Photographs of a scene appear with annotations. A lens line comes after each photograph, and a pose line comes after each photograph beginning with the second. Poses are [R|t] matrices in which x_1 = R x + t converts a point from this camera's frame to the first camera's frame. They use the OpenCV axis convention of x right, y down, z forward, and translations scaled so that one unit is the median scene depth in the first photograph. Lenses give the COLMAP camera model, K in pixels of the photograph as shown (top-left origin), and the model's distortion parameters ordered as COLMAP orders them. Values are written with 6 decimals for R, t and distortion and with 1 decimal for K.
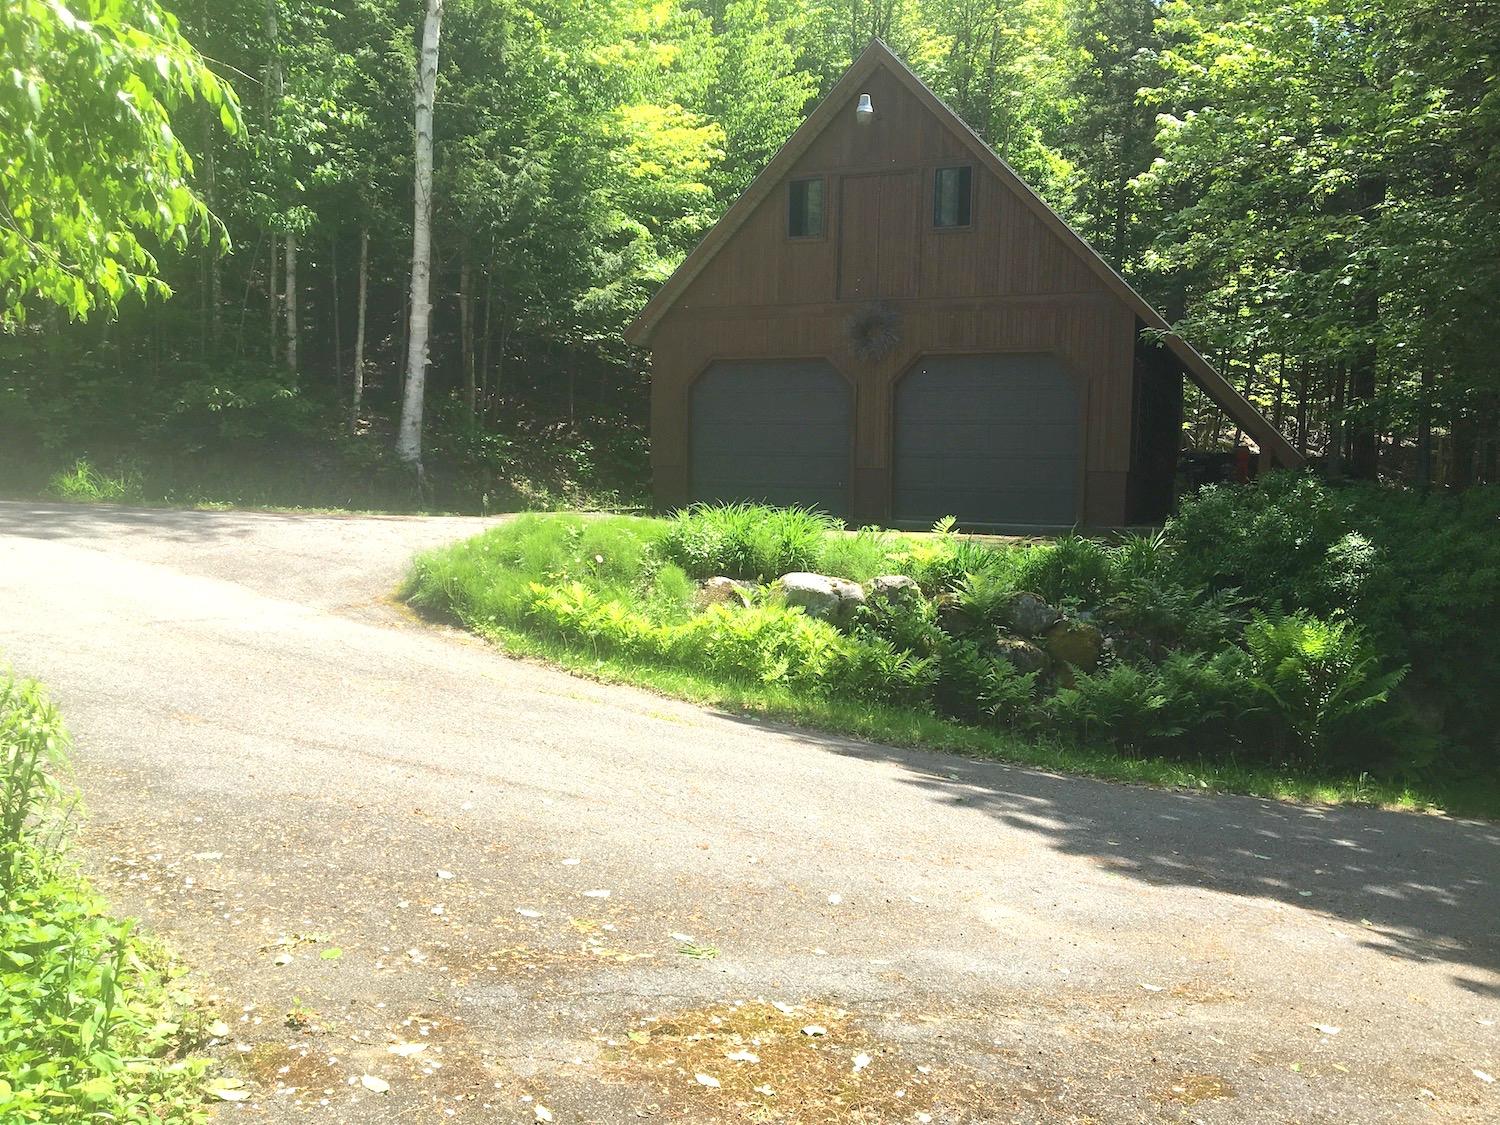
lens RADIAL K [[1269.7, 0, 753.0], [0, 1269.7, 570.9], [0, 0, 1]] dist [0.087519, -0.124828]
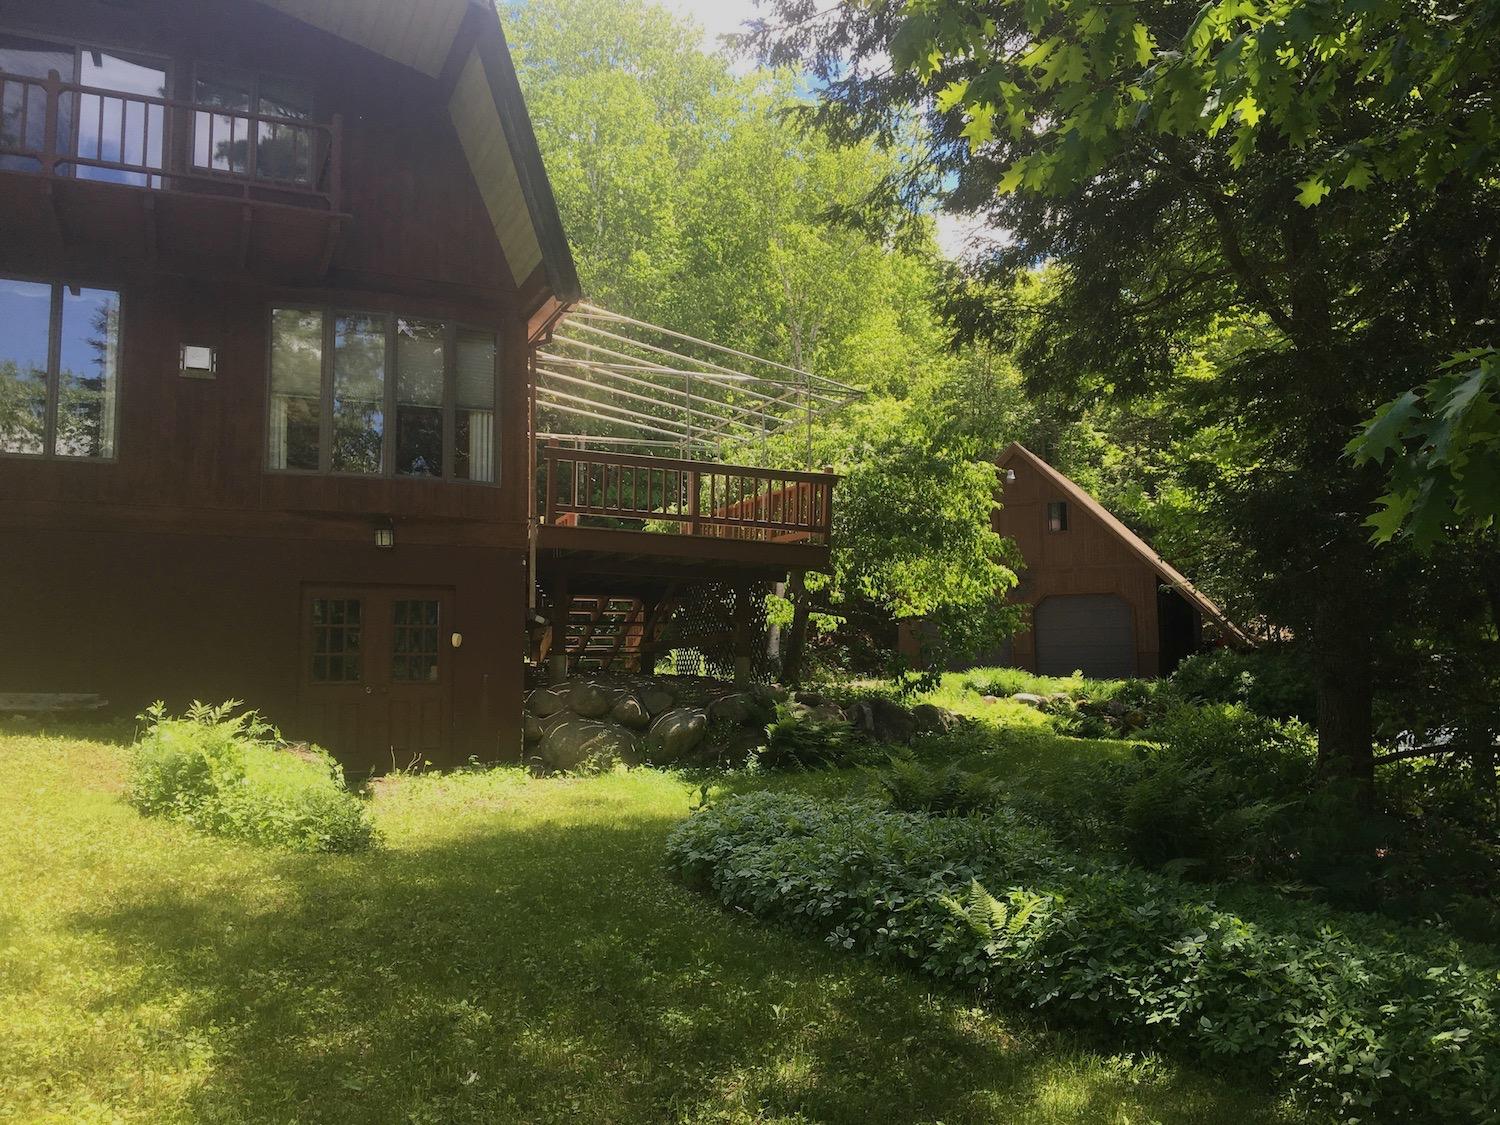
lens RADIAL K [[1269.7, 0, 753.0], [0, 1269.7, 570.9], [0, 0, 1]] dist [0.087519, -0.124828]
pose [[0.998284, -0.035677, -0.046442, -0.367947], [0.027677, 0.986280, -0.162747, 0.158994], [0.051611, 0.161182, 0.985574, -1.552198]]
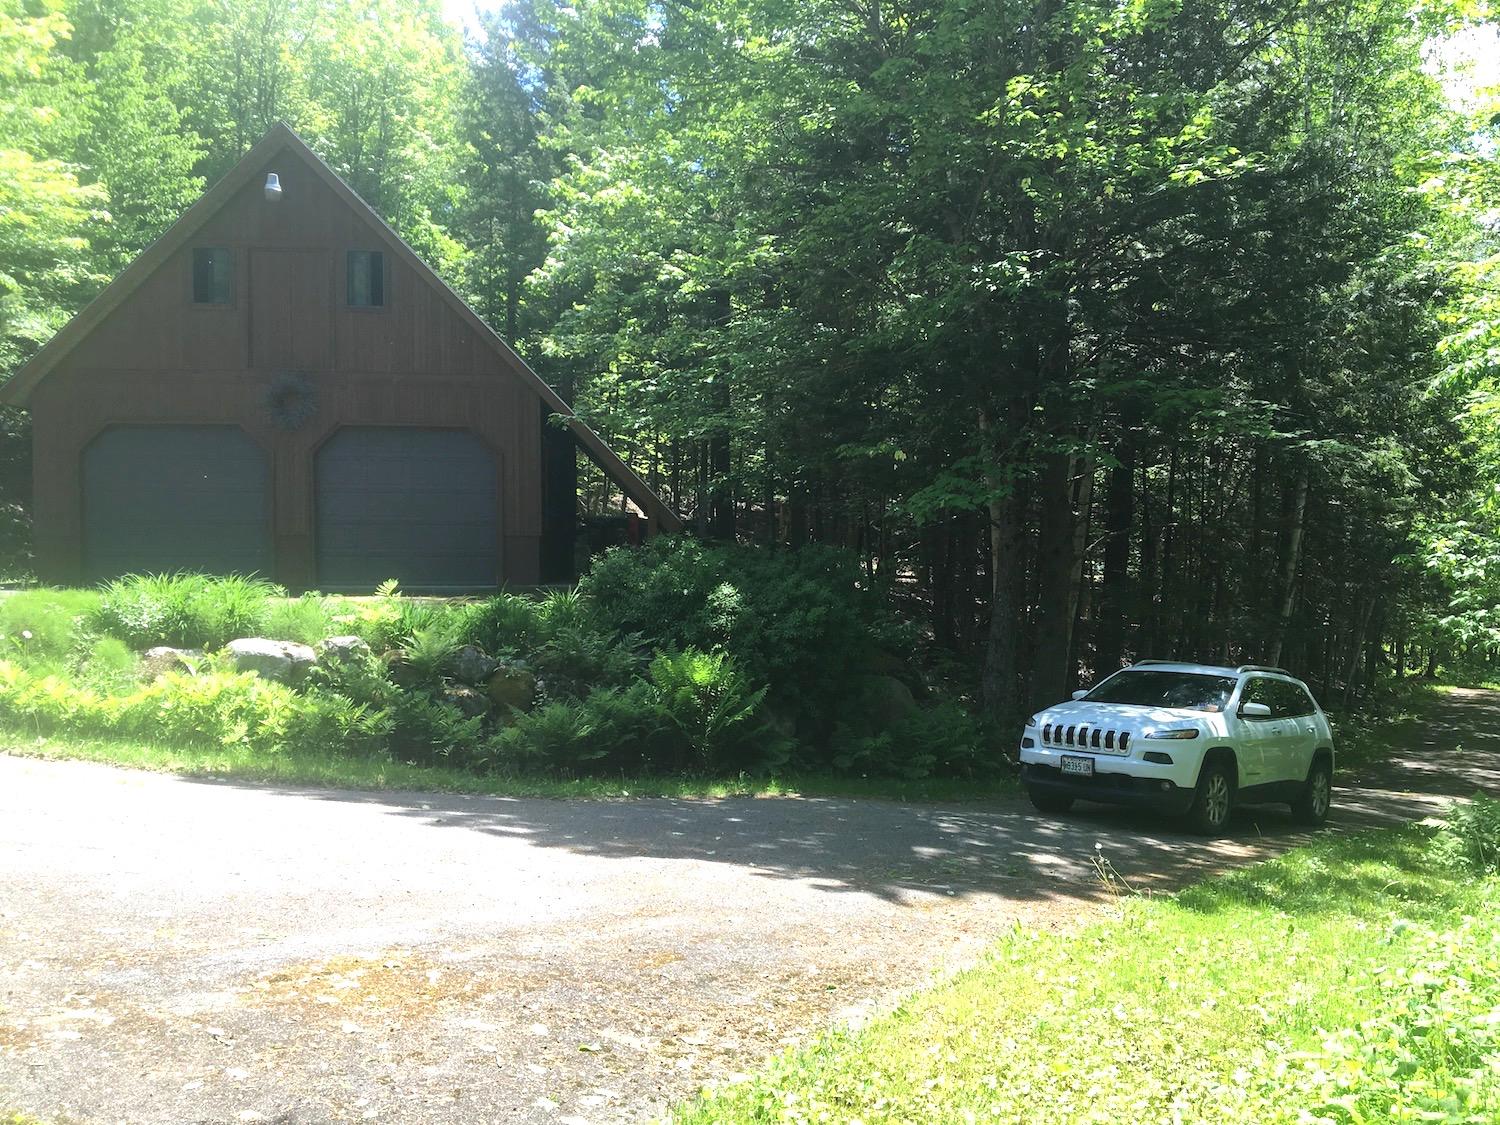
lens RADIAL K [[1269.7, 0, 753.0], [0, 1269.7, 570.9], [0, 0, 1]] dist [0.087519, -0.124828]
pose [[0.893385, -0.027958, 0.448421, -0.062685], [0.050053, 0.998042, -0.037495, 0.006234], [-0.446495, 0.055942, 0.893036, -0.115907]]
